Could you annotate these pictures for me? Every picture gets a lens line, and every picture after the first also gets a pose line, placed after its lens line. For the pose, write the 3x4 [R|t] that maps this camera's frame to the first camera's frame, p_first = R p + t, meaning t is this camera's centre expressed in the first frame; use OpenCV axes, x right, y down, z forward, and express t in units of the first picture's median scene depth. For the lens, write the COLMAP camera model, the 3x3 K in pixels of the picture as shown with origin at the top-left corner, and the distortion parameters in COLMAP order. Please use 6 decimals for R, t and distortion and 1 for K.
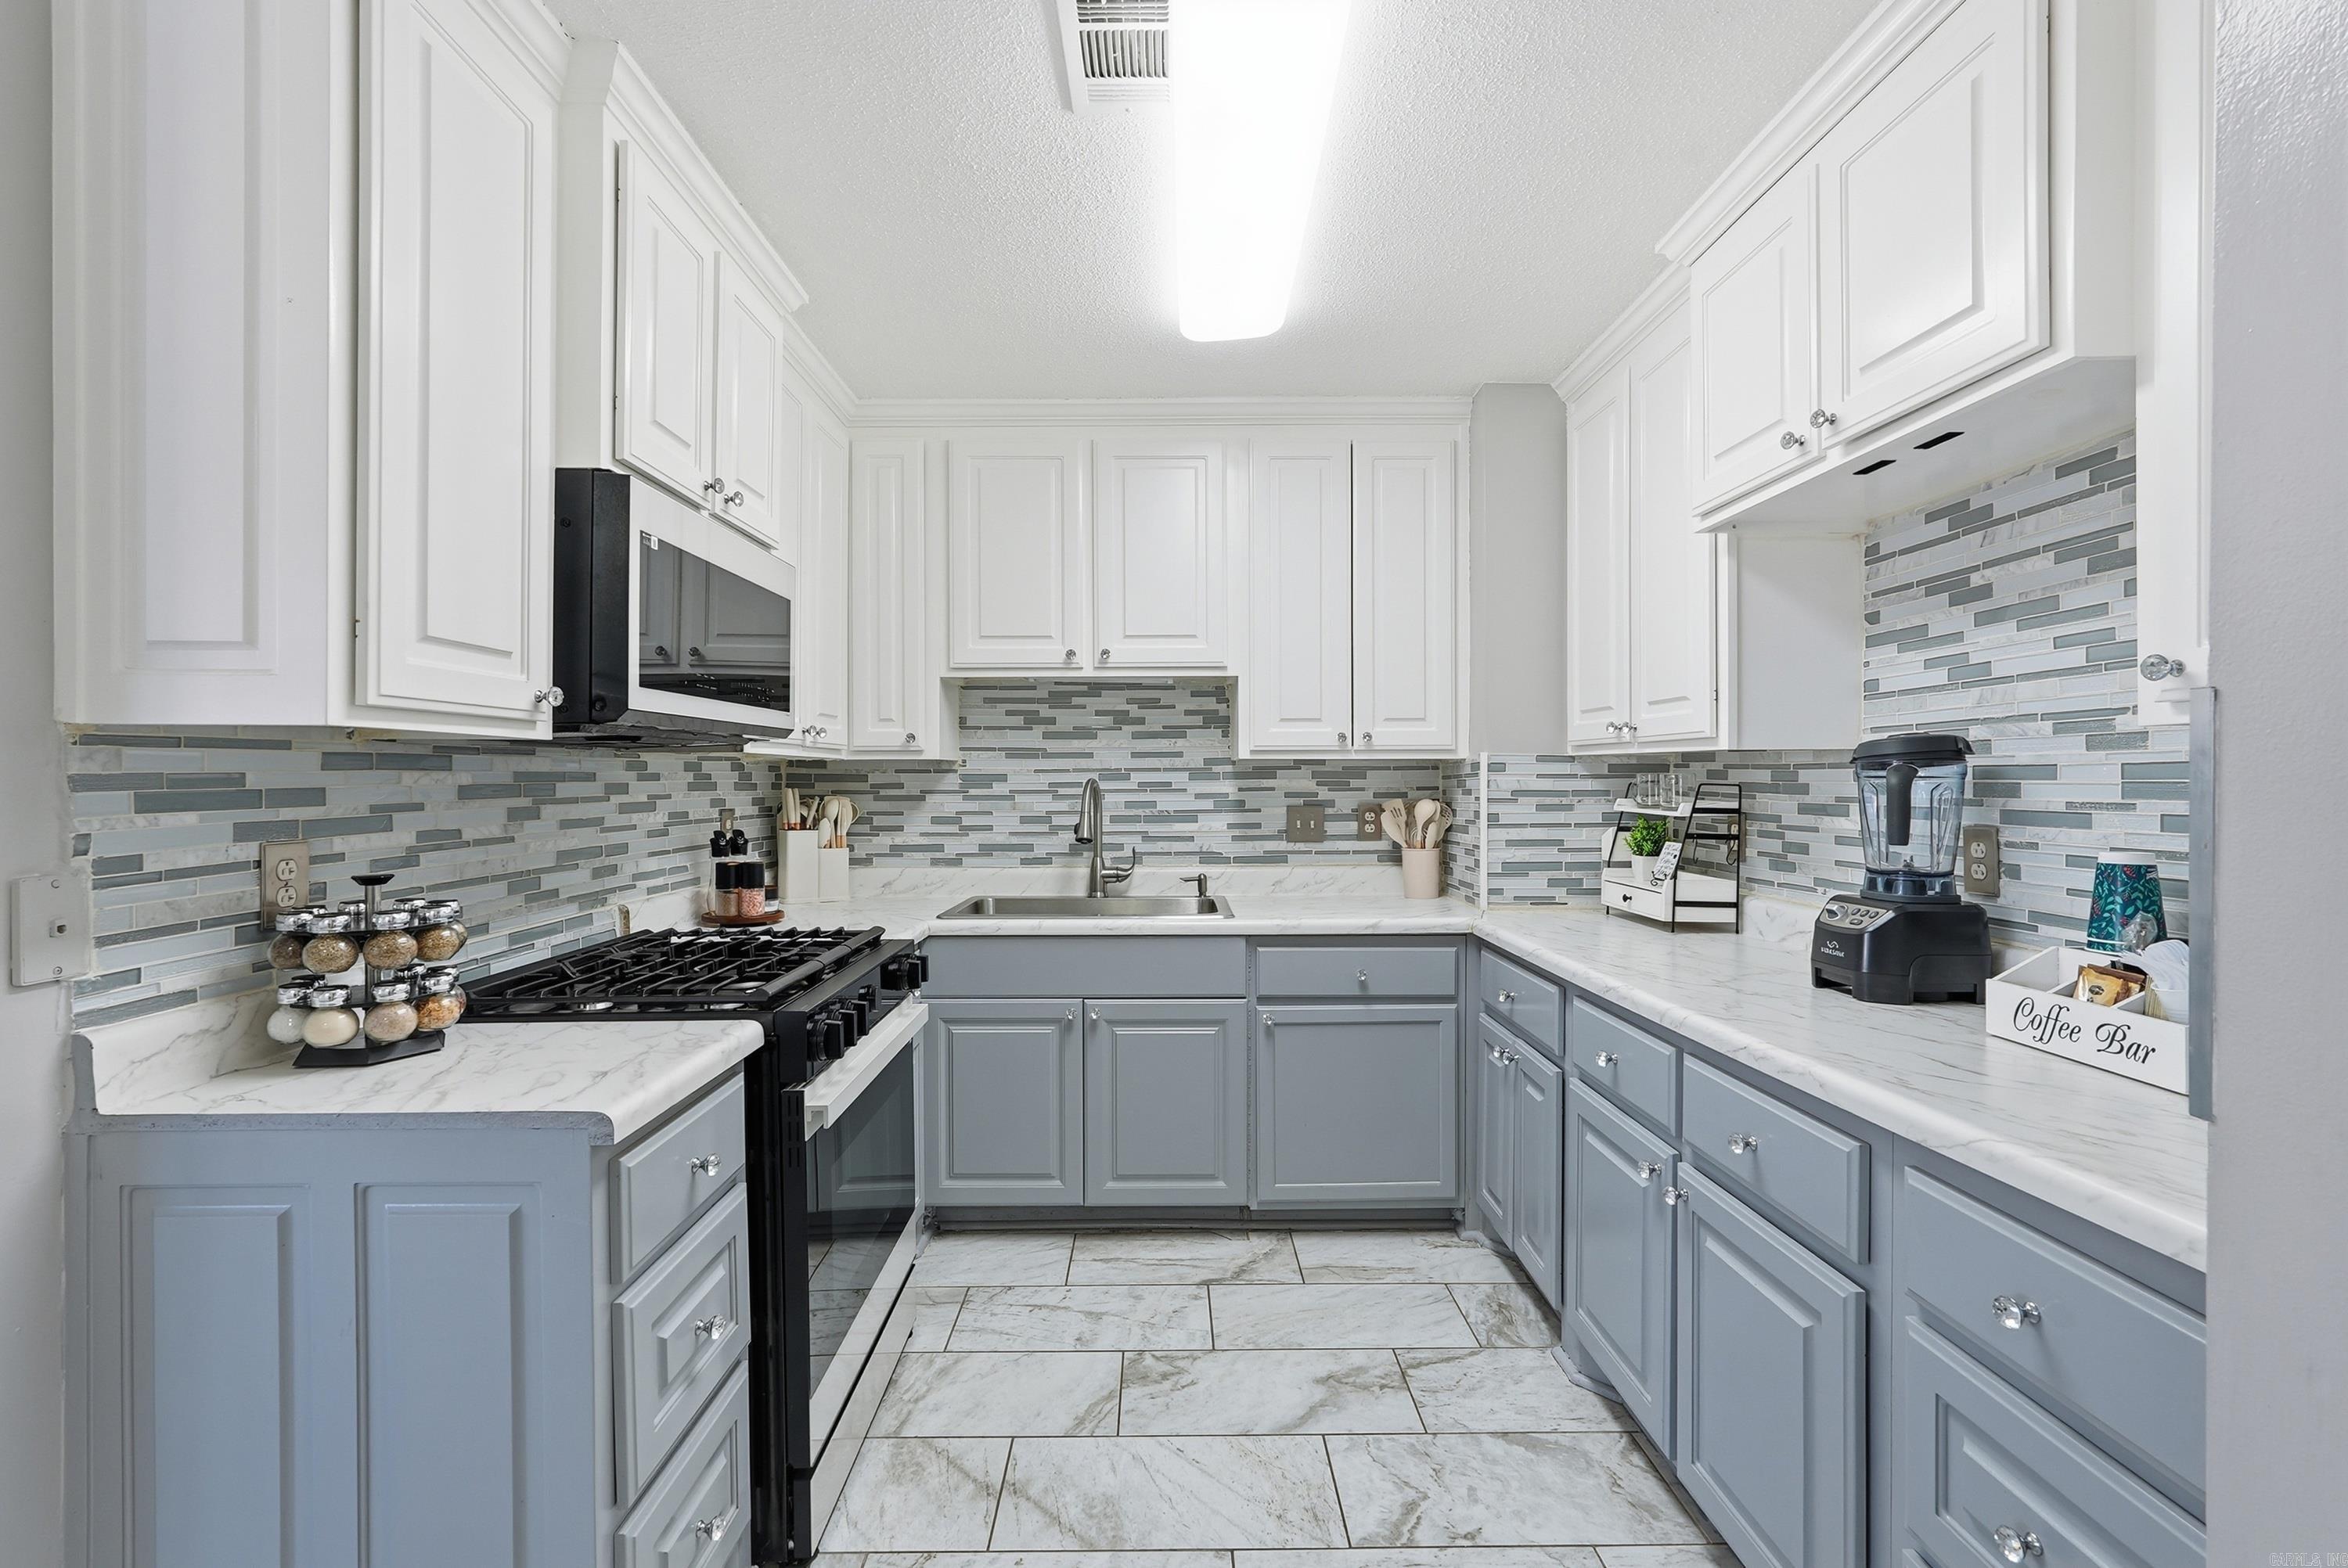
lens RADIAL K [[1045.6, 0, 1184.1], [0, 1045.6, 780.1], [0, 0, 1]] dist [-0.013464, 0.007161]
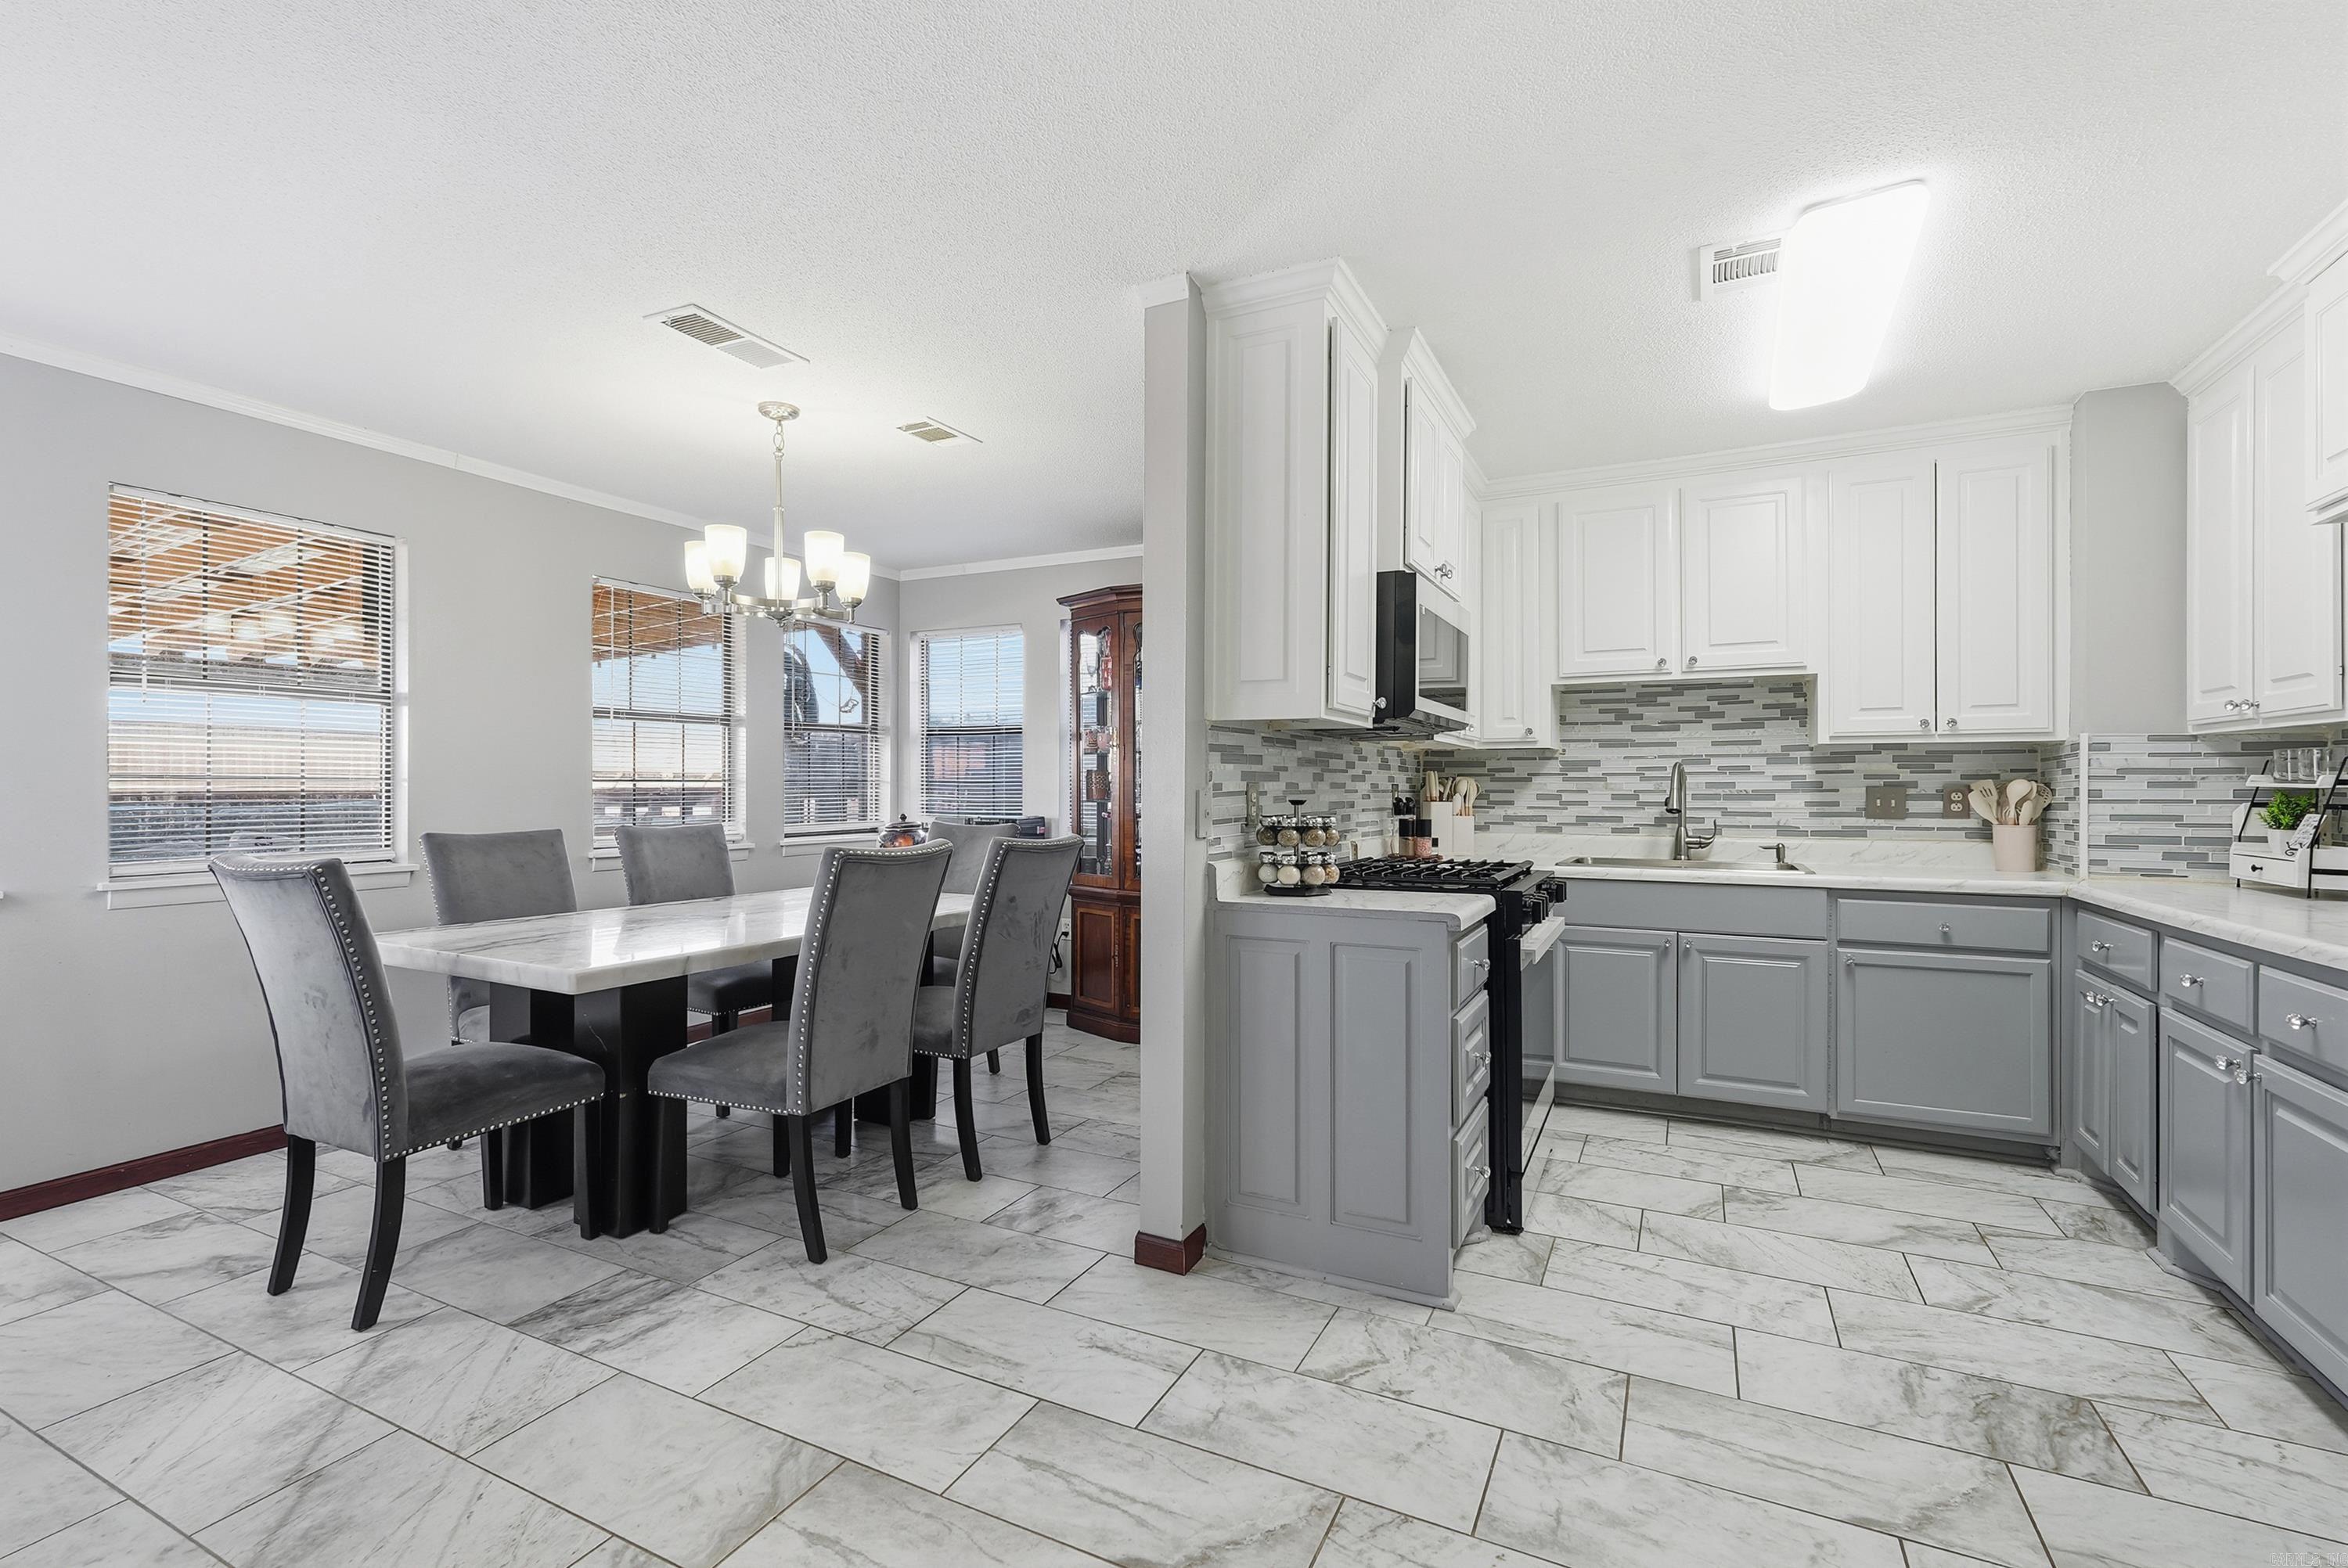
lens RADIAL K [[1045.6, 0, 1169.8], [0, 1045.6, 783.4], [0, 0, 1]] dist [-0.013464, 0.007161]
pose [[0.884787, 0.002076, -0.465991, -0.060080], [-0.005383, 0.999969, -0.005767, 0.044341], [0.465965, 0.007611, 0.884770, -0.479297]]
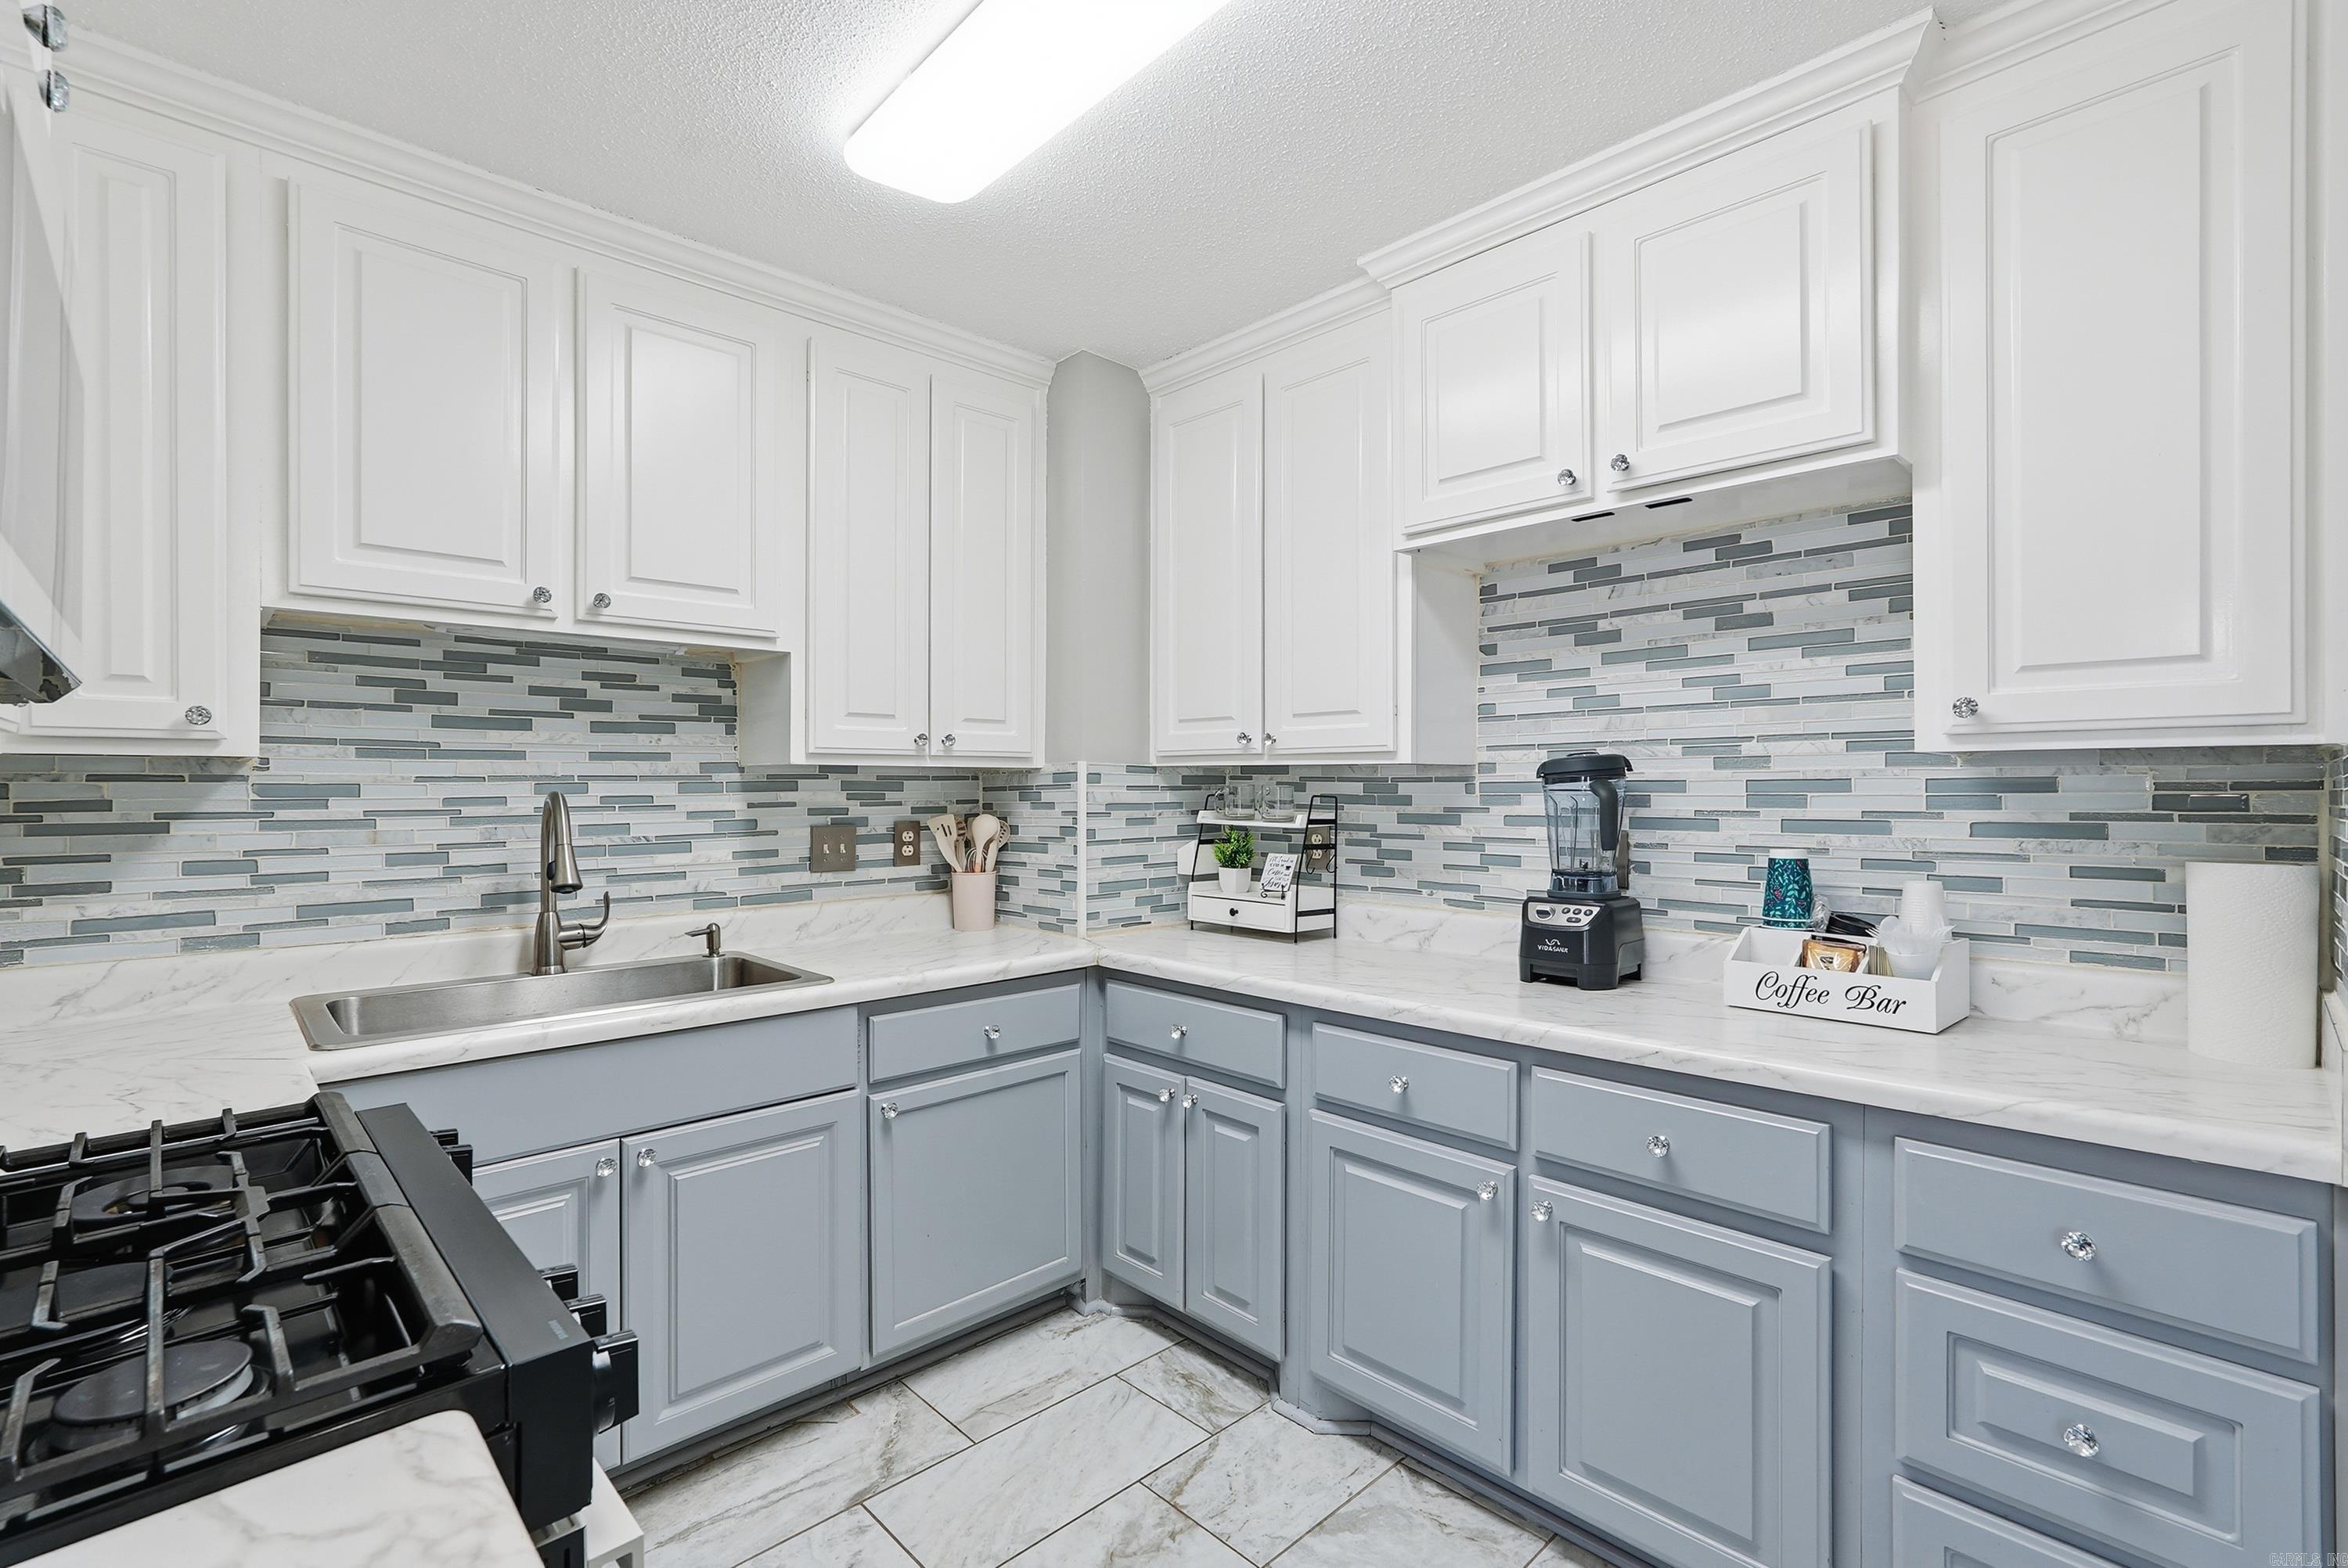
lens RADIAL K [[1045.6, 0, 1167.4], [0, 1045.6, 782.9], [0, 0, 1]] dist [-0.013464, 0.007161]
pose [[0.732291, 0.003120, 0.680985, -0.327744], [0.000702, 0.999986, -0.005336, -0.003831], [-0.680992, 0.004386, 0.732278, 0.355610]]
